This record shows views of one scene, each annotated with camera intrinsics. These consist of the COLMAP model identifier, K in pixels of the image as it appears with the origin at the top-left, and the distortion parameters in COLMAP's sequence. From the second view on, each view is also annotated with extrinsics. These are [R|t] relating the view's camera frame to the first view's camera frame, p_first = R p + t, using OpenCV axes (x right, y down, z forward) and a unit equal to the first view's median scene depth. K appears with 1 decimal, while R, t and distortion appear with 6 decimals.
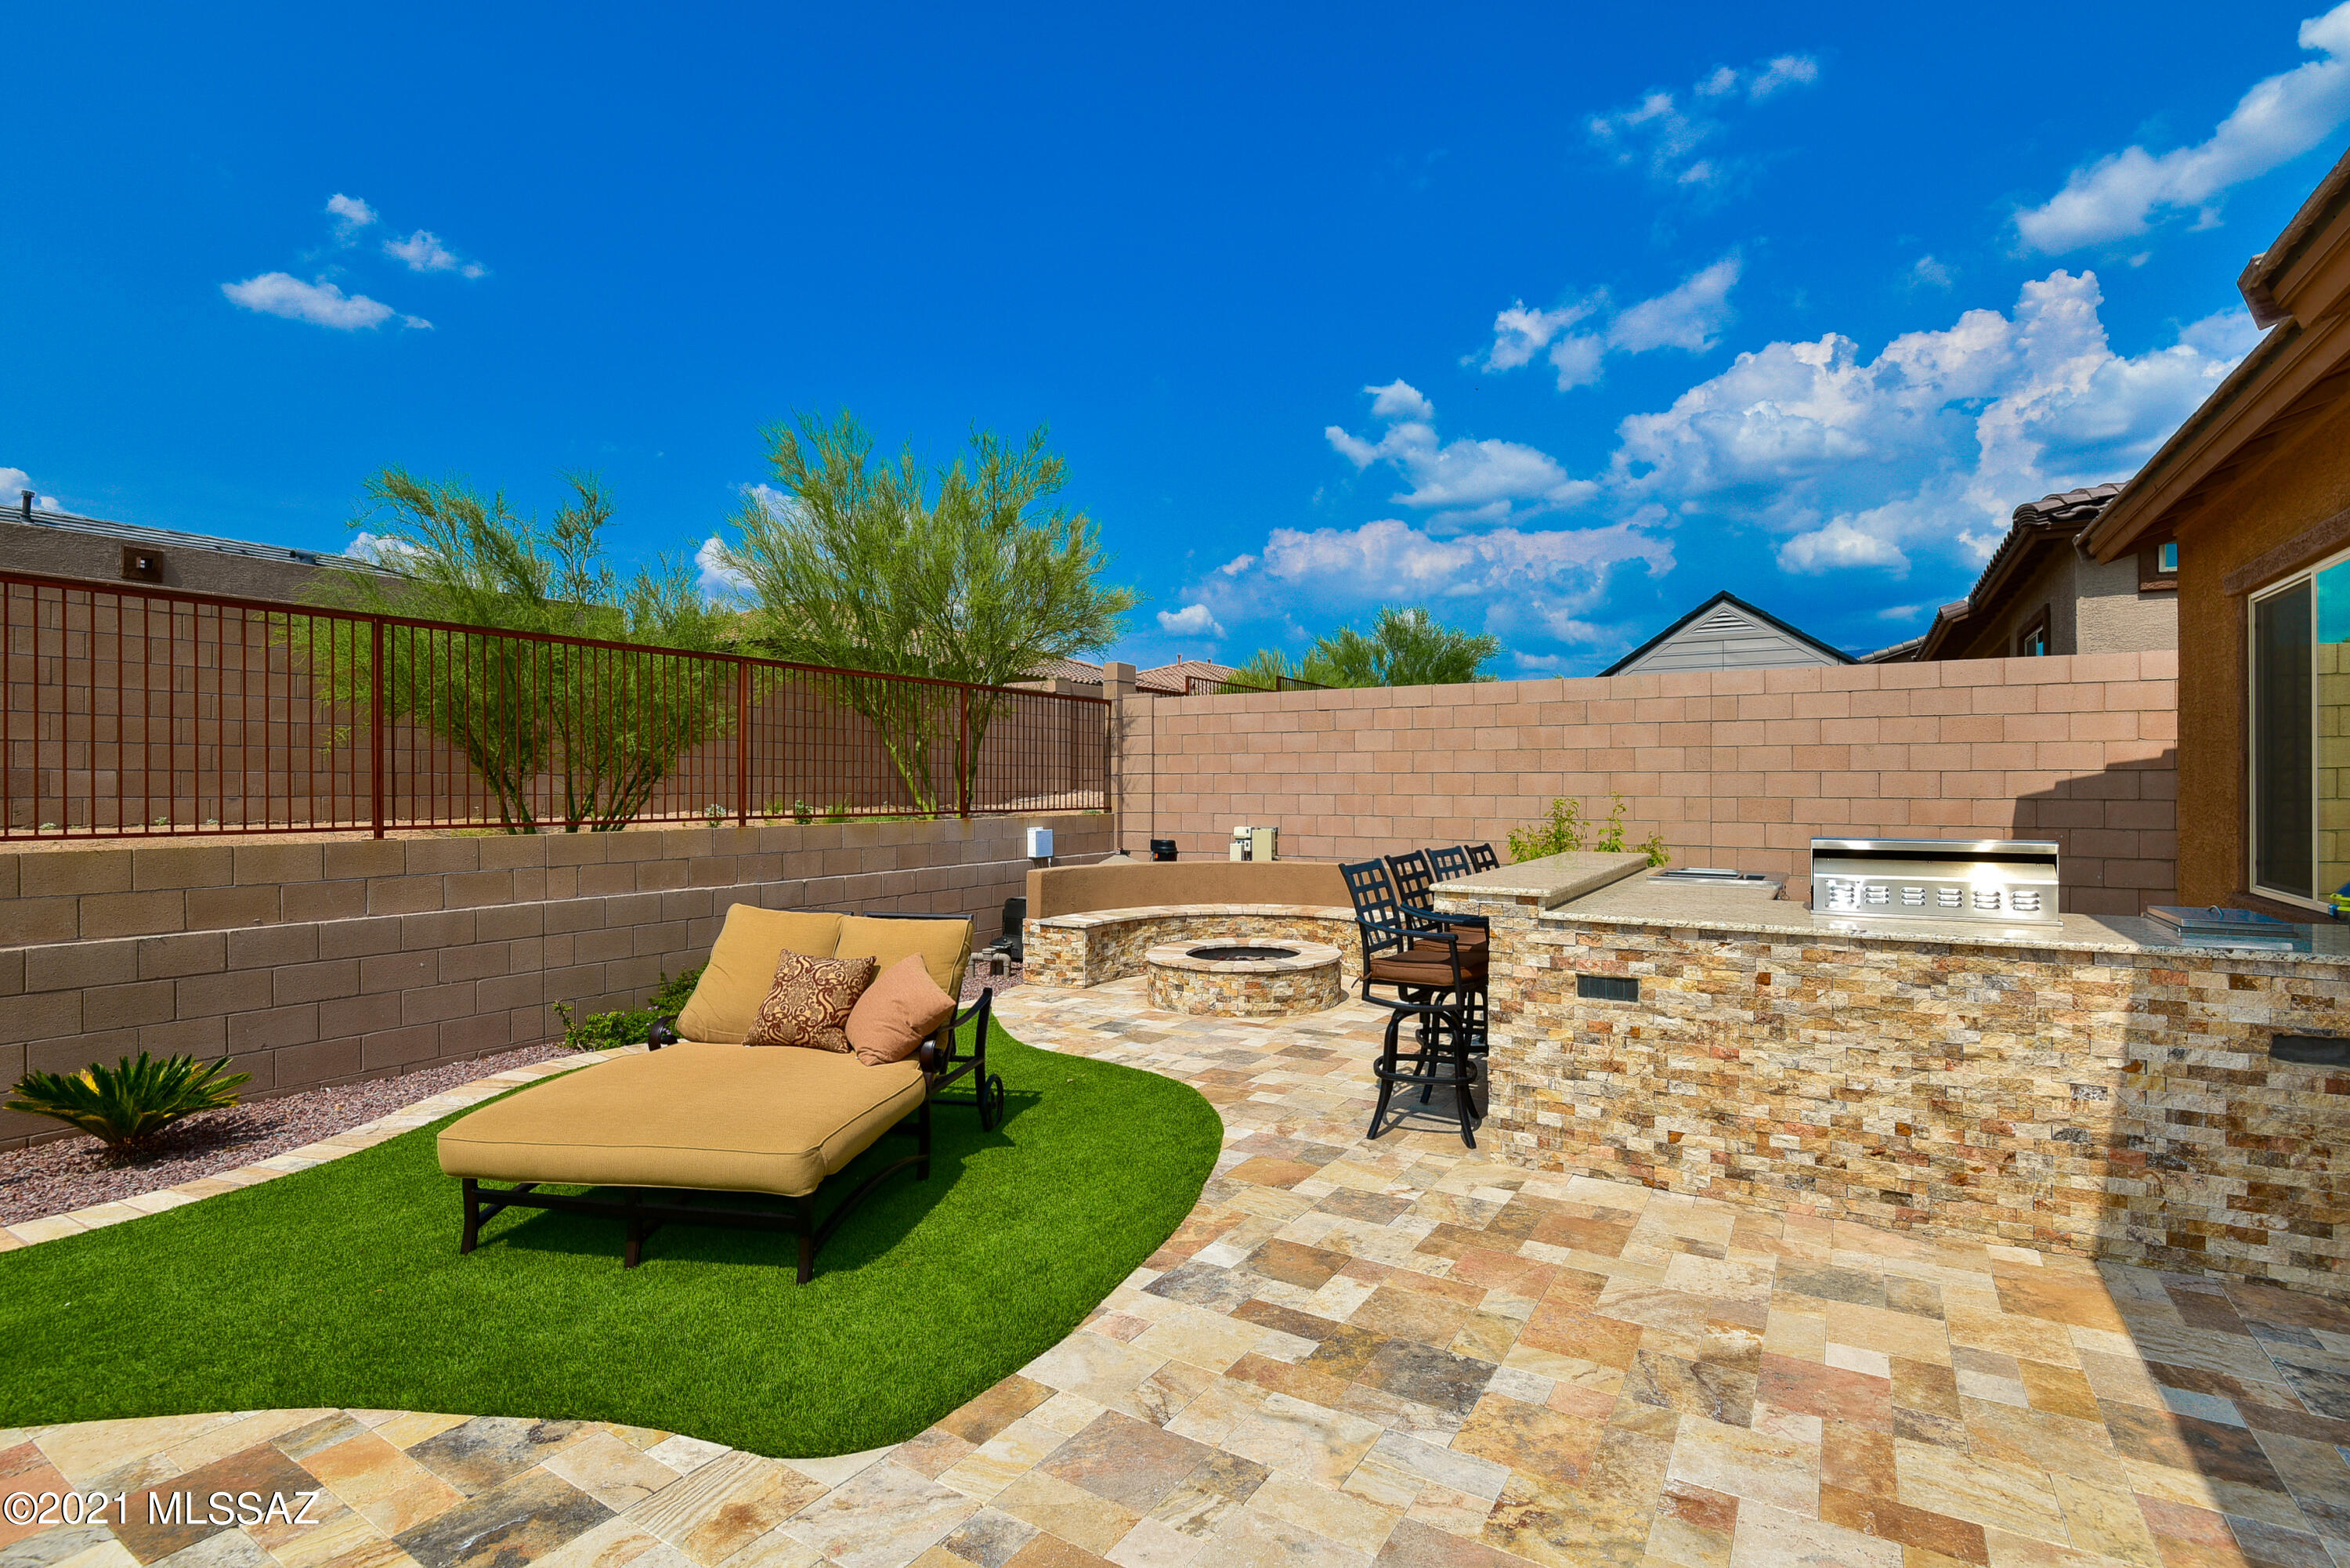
lens RADIAL K [[1092.6, 0, 1183.9], [0, 1092.6, 782.8], [0, 0, 1]] dist [-0.008835, -0.008310]
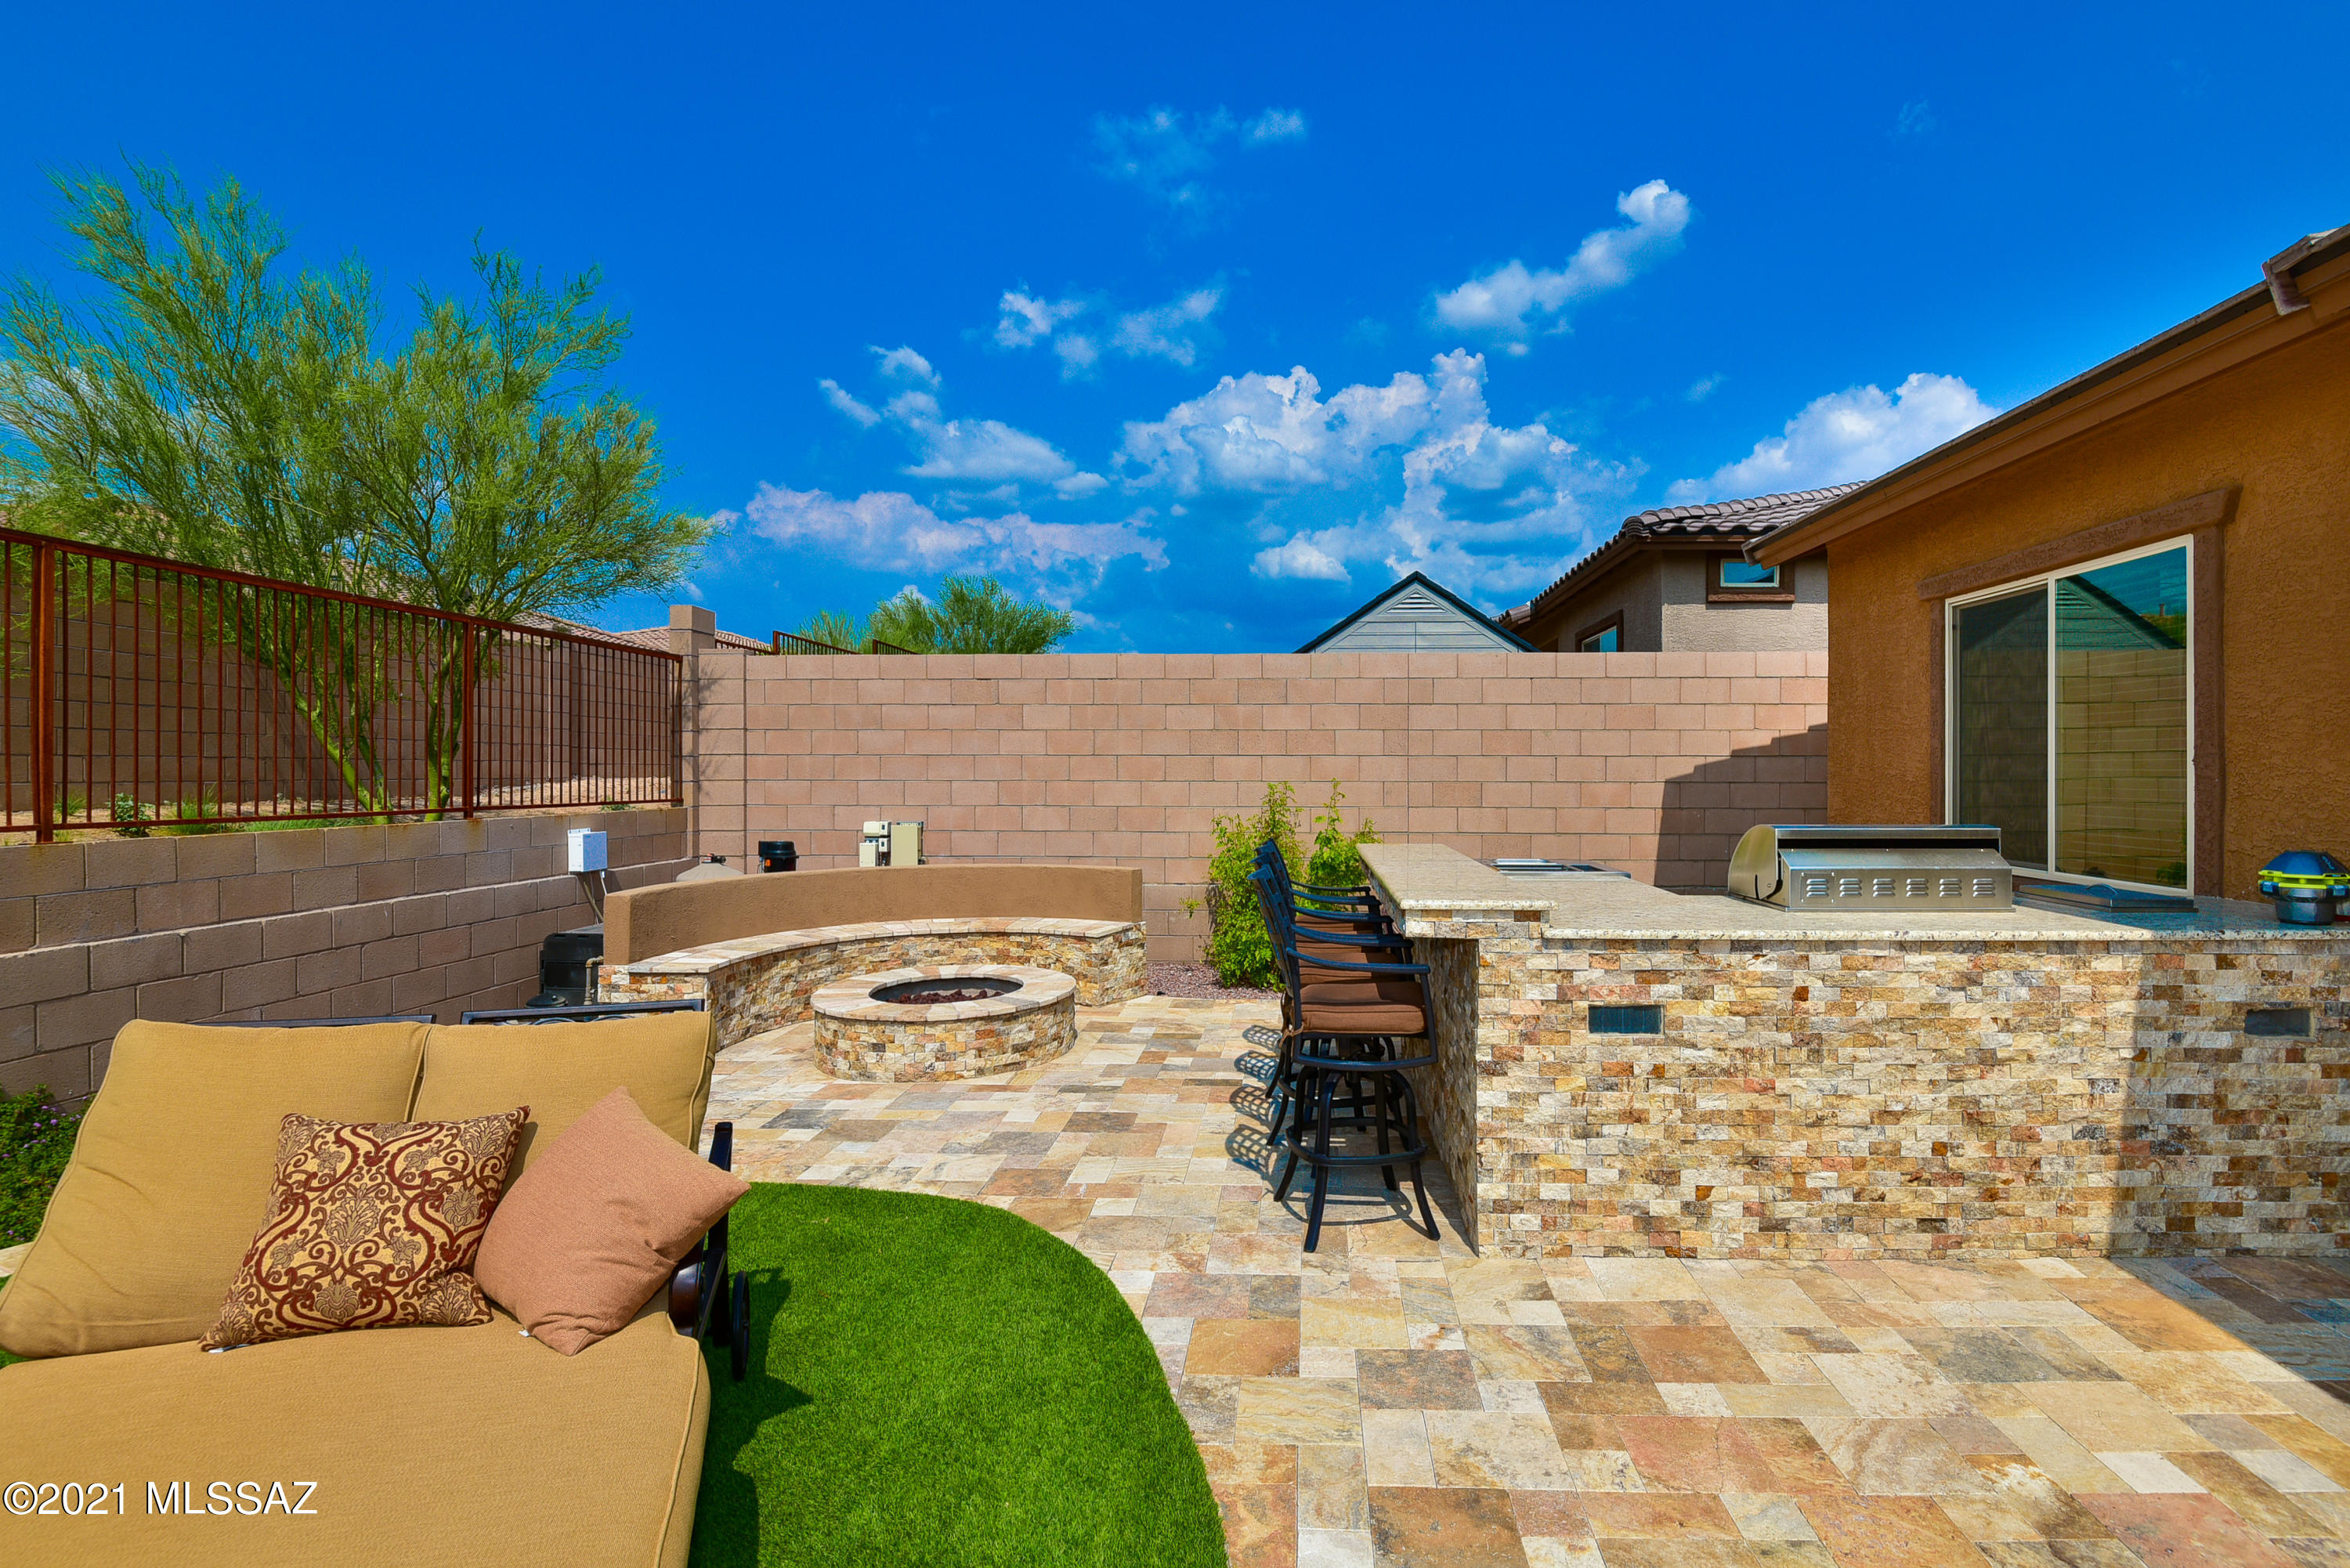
lens RADIAL K [[1109.5, 0, 1252.6], [0, 1109.5, 776.4], [0, 0, 1]] dist [-0.009351, -0.009364]
pose [[0.876680, -0.002849, 0.481066, -0.254050], [-0.000895, 0.999971, 0.007553, 0.002700], [-0.481073, -0.007052, 0.876652, 0.429557]]
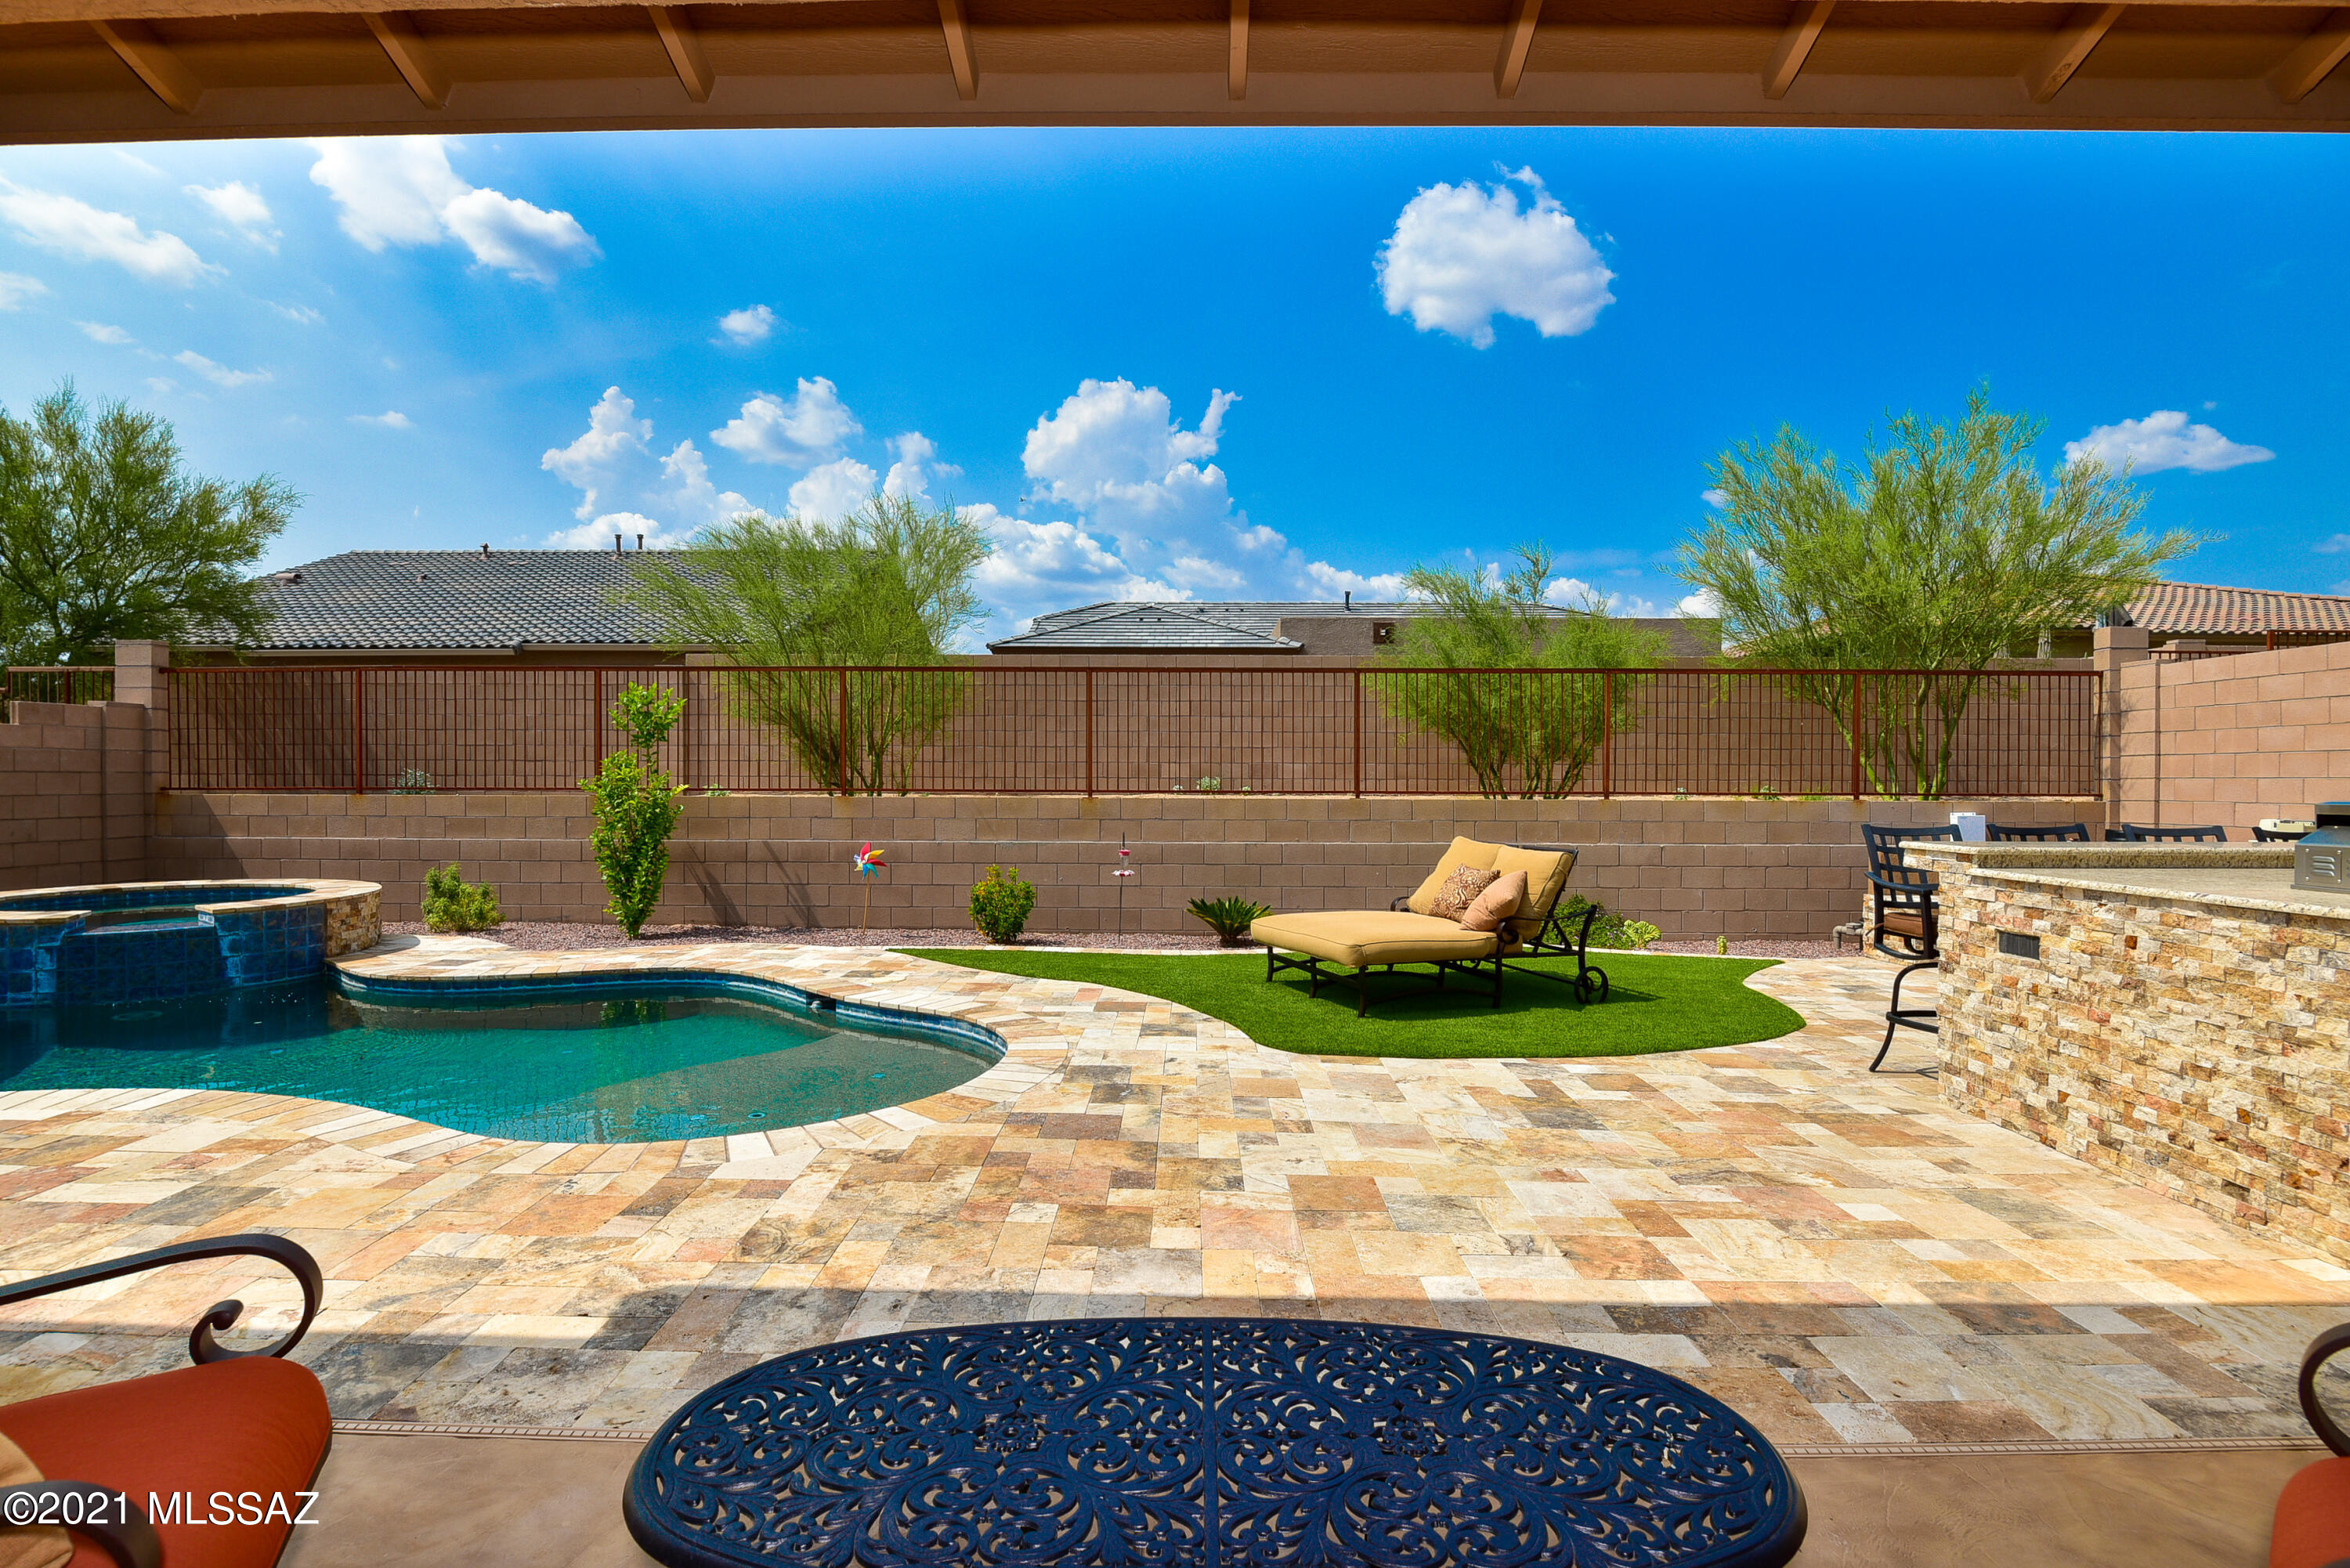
lens RADIAL K [[1096.9, 0, 1217.4], [0, 1096.9, 786.0], [0, 0, 1]] dist [-0.008179, -0.011322]
pose [[0.538627, 0.002892, -0.842539, 0.869188], [0.000620, 0.999992, 0.003828, 0.036725], [0.842544, -0.002584, 0.538621, -0.184262]]
